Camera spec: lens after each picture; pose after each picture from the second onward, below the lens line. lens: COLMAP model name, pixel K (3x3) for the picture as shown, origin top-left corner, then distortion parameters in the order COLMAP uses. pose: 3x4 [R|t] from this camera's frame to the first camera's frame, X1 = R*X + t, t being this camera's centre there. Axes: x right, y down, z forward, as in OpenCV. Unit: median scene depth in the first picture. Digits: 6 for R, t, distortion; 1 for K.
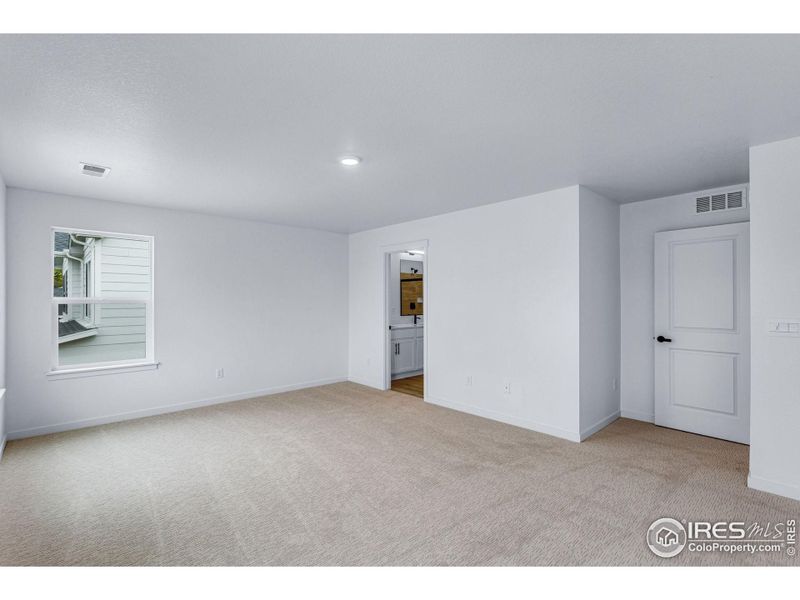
lens RADIAL K [[386.1, 0, 401.3], [0, 386.1, 300.8], [0, 0, 1]] dist [0.001722, 0.000057]
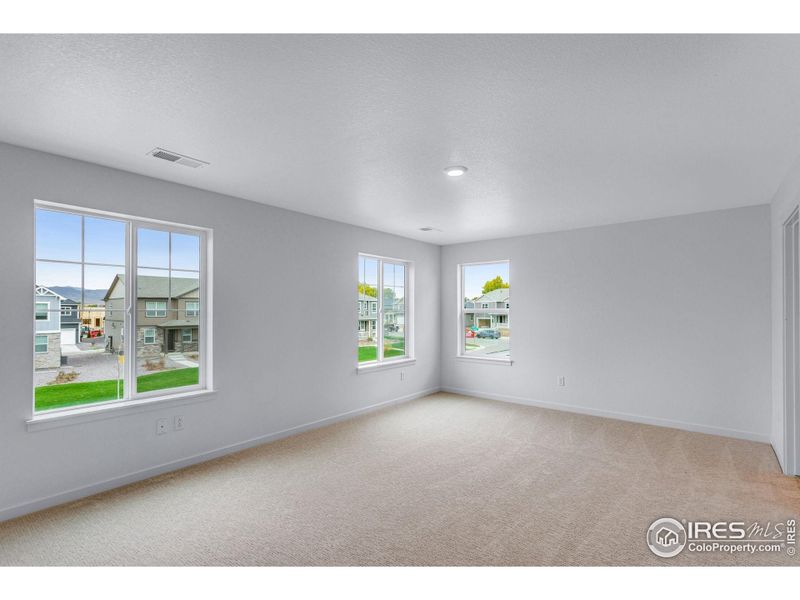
lens RADIAL K [[378.6, 0, 396.9], [0, 378.6, 300.0], [0, 0, 1]] dist [-0.000918, 0.000433]
pose [[0.124700, -0.027759, -0.991806, 0.632618], [-0.002966, 0.999594, -0.028350, -0.002161], [0.992190, 0.006477, 0.124567, 0.545706]]
